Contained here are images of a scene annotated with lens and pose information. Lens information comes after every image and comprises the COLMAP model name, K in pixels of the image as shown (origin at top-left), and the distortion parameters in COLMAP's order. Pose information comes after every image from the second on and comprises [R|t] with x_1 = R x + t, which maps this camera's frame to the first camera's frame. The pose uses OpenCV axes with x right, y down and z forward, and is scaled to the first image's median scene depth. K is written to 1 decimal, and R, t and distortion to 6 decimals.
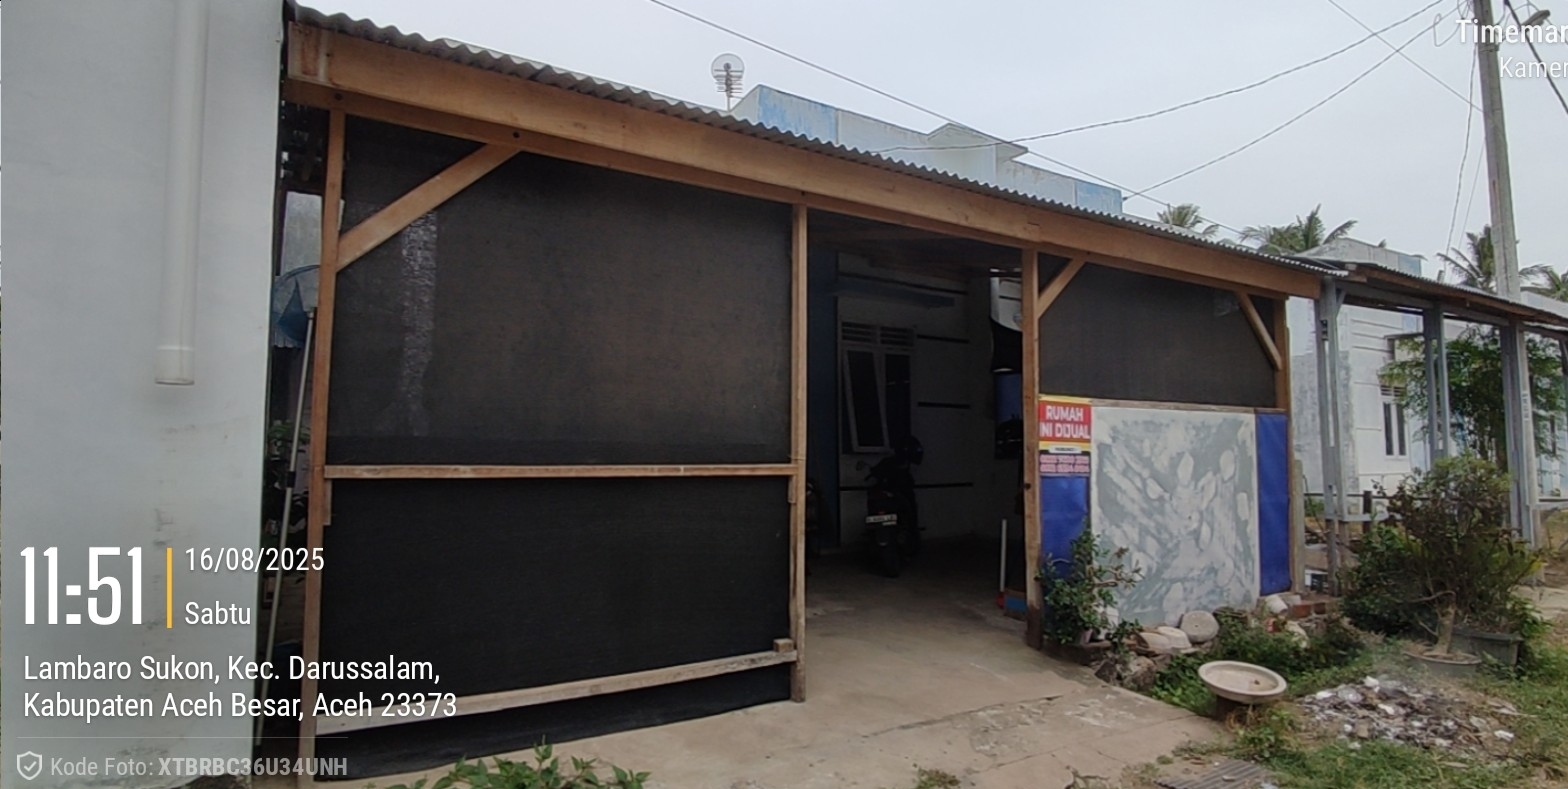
lens RADIAL K [[796.4, 0, 784.8], [0, 796.4, 391.2], [0, 0, 1]] dist [-0.001126, -0.006722]
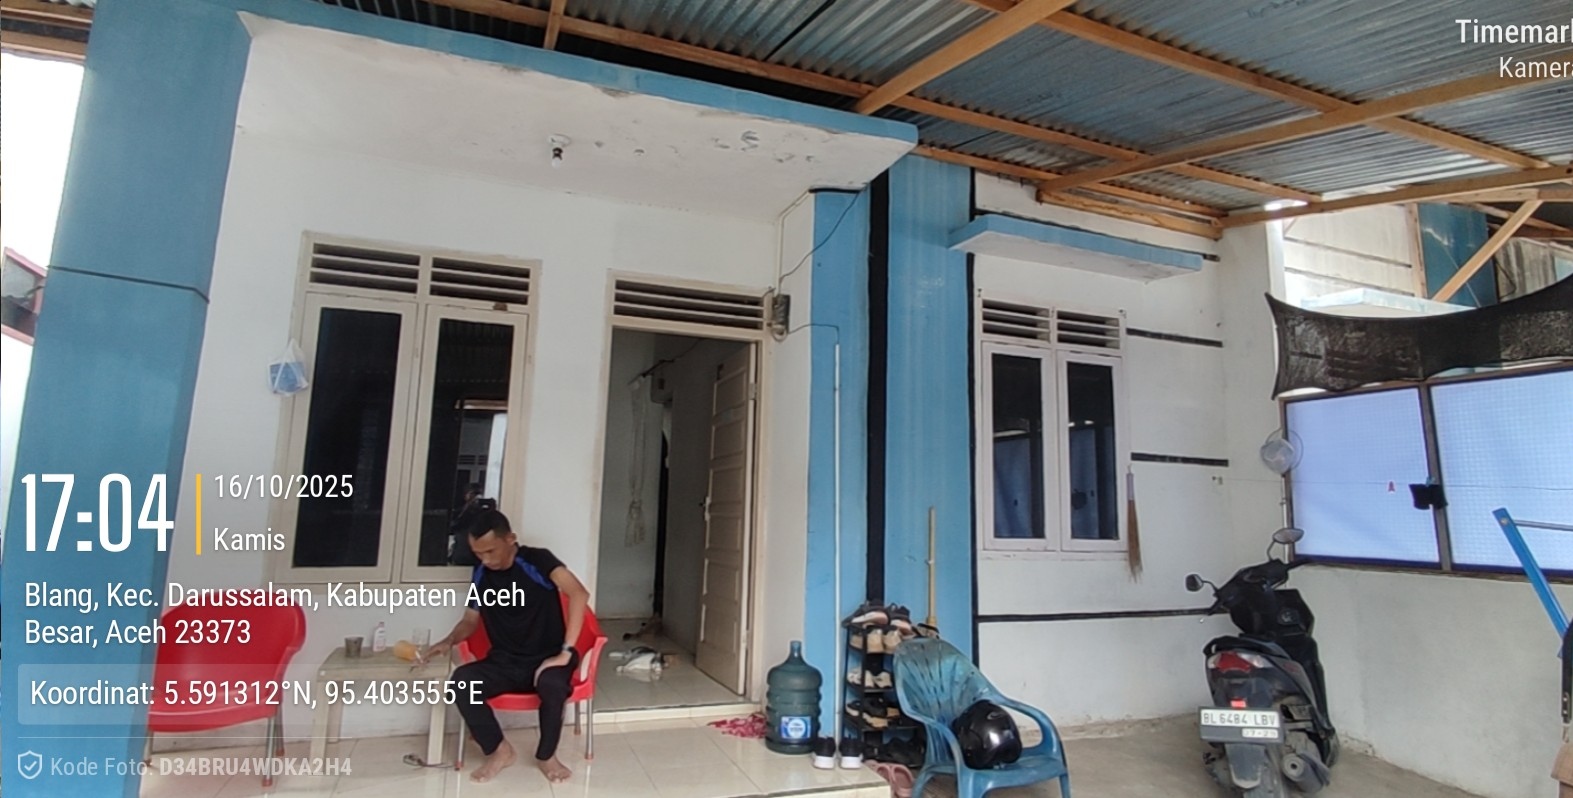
lens RADIAL K [[798.9, 0, 789.3], [0, 798.9, 390.5], [0, 0, 1]] dist [-0.001126, -0.006722]
pose [[0.982423, -0.003432, -0.186638, 0.072386], [-0.009418, 0.997646, -0.067922, 0.018978], [0.186432, 0.068486, 0.980078, 0.737366]]
